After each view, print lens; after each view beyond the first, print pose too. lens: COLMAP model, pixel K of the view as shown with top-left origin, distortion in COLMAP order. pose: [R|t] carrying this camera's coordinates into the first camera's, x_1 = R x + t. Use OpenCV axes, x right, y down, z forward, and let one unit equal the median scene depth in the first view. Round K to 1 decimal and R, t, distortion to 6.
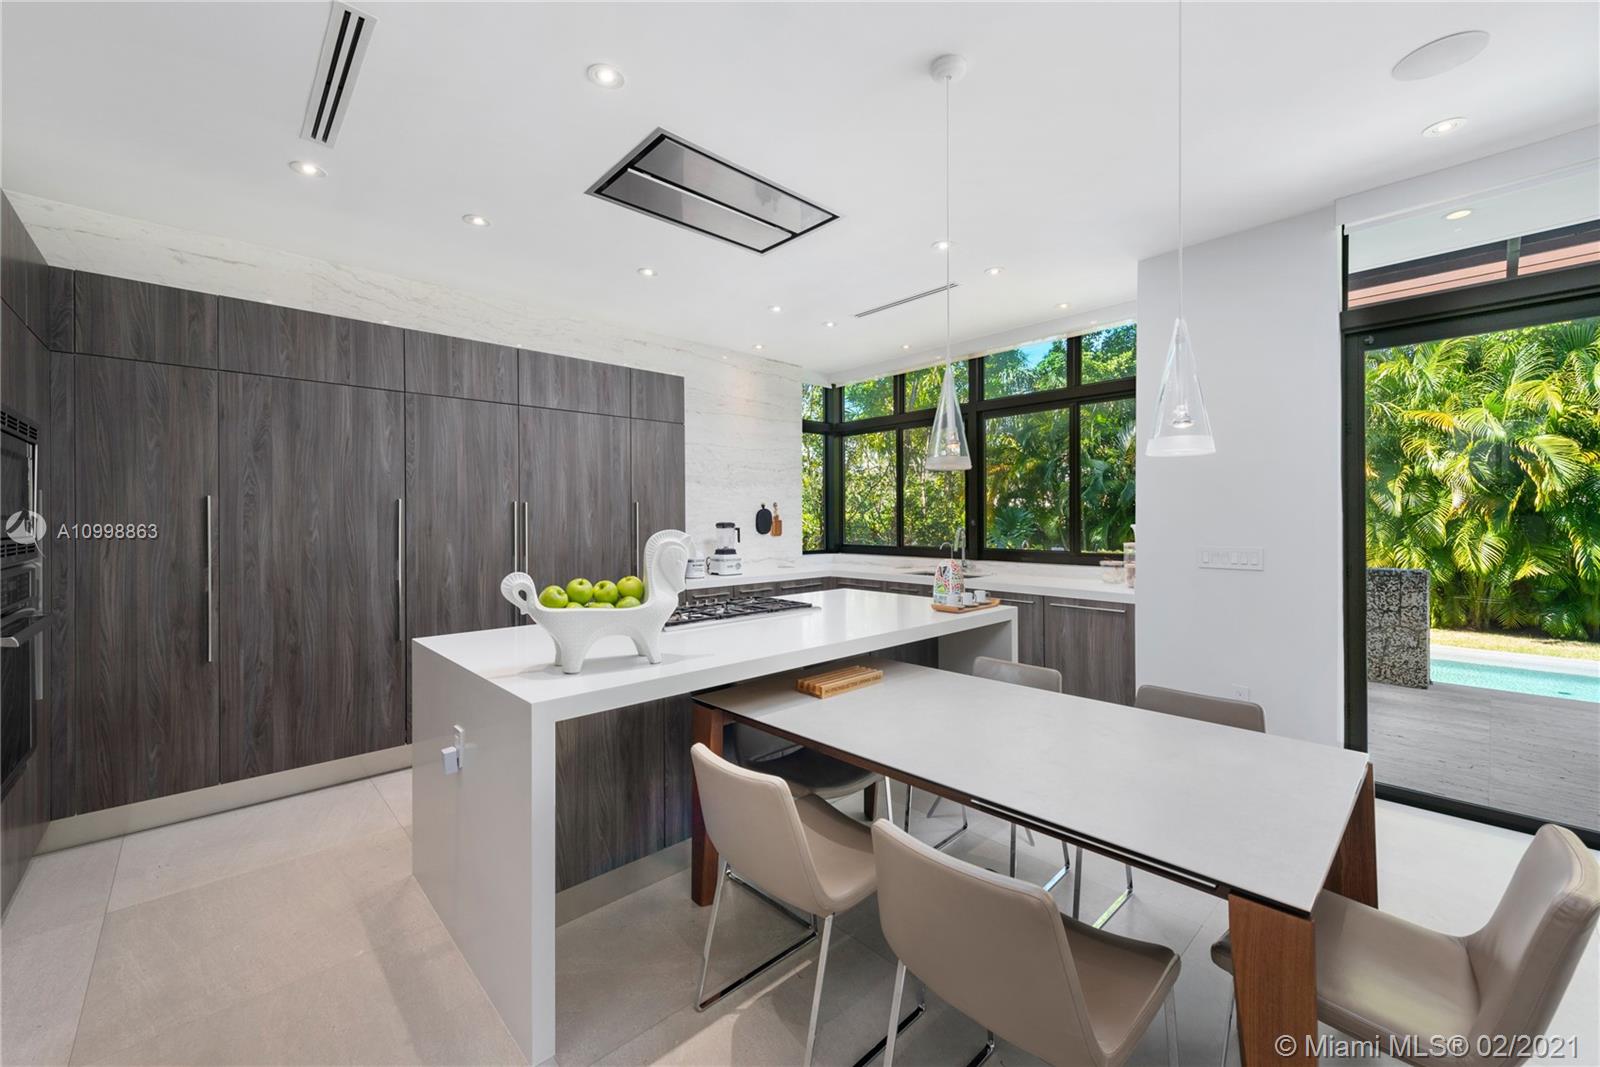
lens RADIAL K [[639.9, 0, 794.6], [0, 639.9, 513.2], [0, 0, 1]] dist [0.011195, -0.000033]
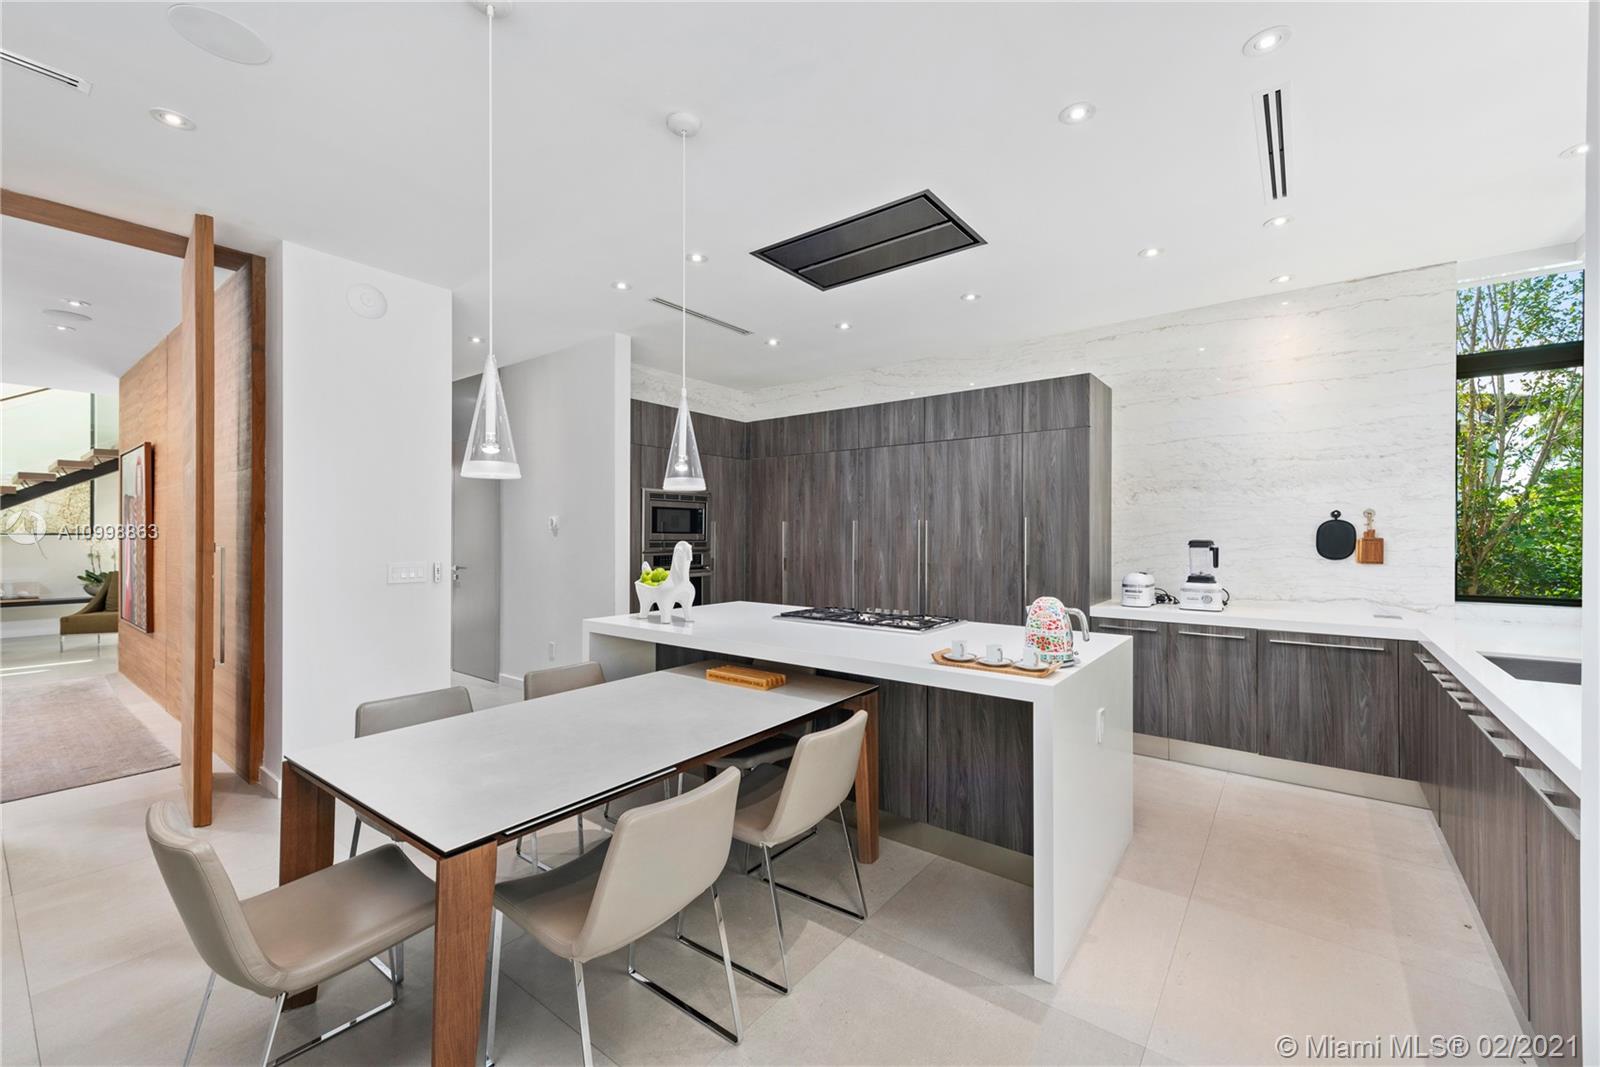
lens RADIAL K [[634.9, 0, 803.8], [0, 634.9, 529.0], [0, 0, 1]] dist [0.012403, -0.000010]
pose [[0.164775, -0.000826, -0.986331, 0.716408], [0.005848, 0.999983, 0.000140, -0.002126], [0.986314, -0.005791, 0.164777, 0.540884]]
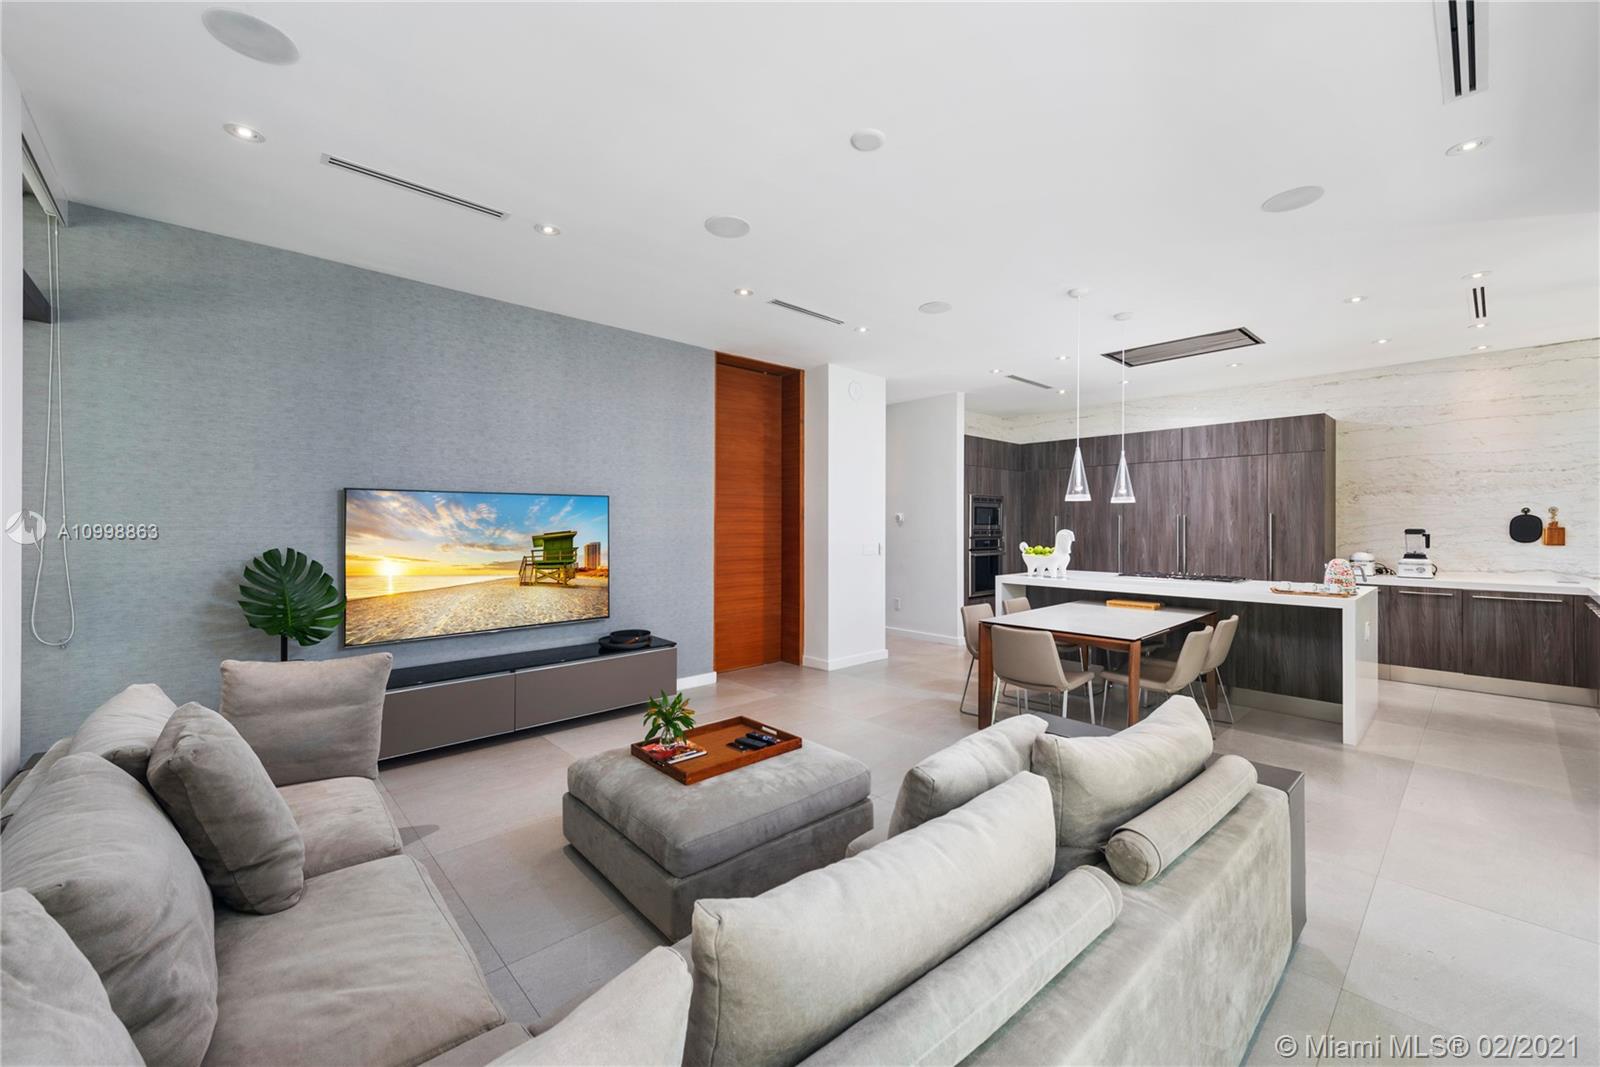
lens RADIAL K [[629.1, 0, 804.7], [0, 629.1, 520.3], [0, 0, 1]] dist [0.013281, -0.000447]
pose [[0.003206, -0.000573, -0.999995, 1.242357], [0.008763, 0.999961, -0.000545, -0.011457], [0.999956, -0.008761, 0.003211, -0.037609]]
